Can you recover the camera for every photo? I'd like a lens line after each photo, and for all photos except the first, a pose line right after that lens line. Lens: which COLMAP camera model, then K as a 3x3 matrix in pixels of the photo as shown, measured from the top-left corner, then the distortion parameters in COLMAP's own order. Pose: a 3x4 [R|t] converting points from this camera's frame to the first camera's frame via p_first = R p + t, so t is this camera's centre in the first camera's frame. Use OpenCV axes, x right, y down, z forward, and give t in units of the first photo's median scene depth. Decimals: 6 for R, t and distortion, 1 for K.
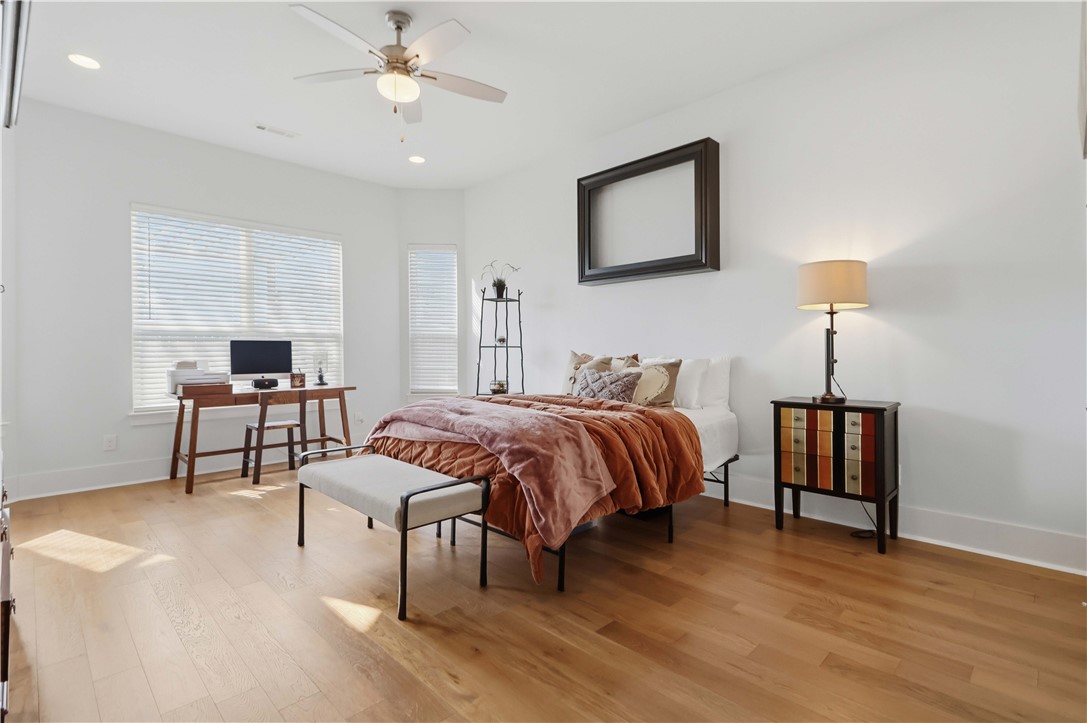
lens RADIAL K [[520.4, 0, 544.8], [0, 520.4, 354.7], [0, 0, 1]] dist [0.004027, -0.003120]
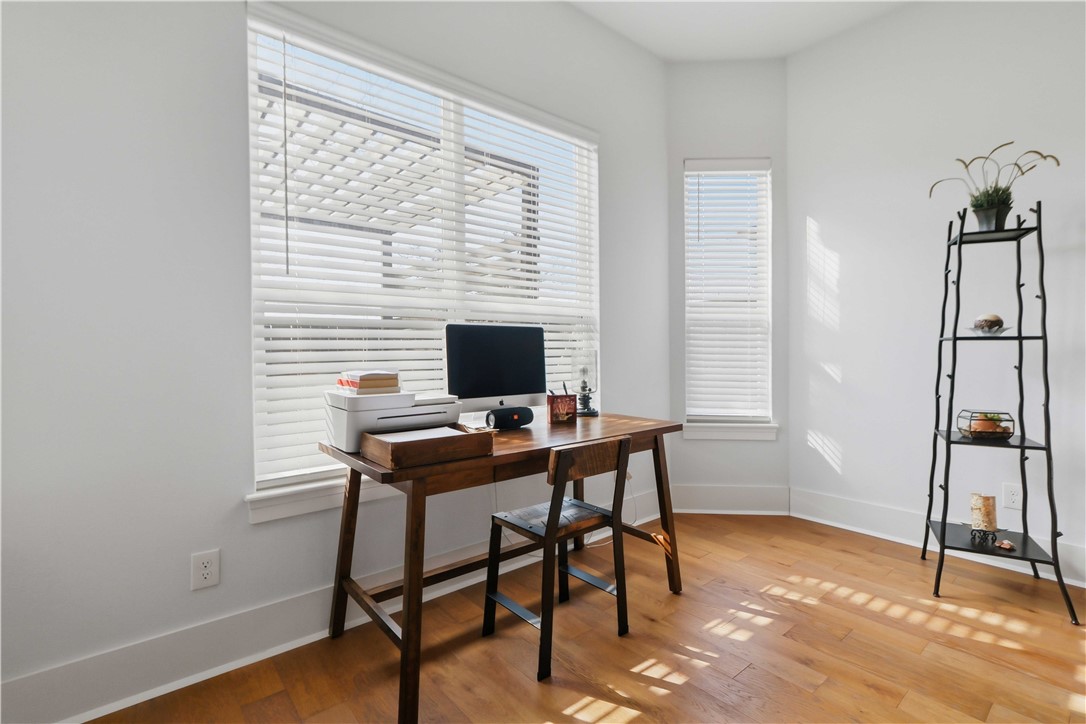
lens RADIAL K [[519.9, 0, 542.1], [0, 519.9, 358.8], [0, 0, 1]] dist [0.004027, -0.003120]
pose [[0.994645, -0.000155, -0.103353, -0.447689], [0.001298, 0.999939, 0.010992, -0.002828], [0.103345, -0.011067, 0.994584, 0.525728]]
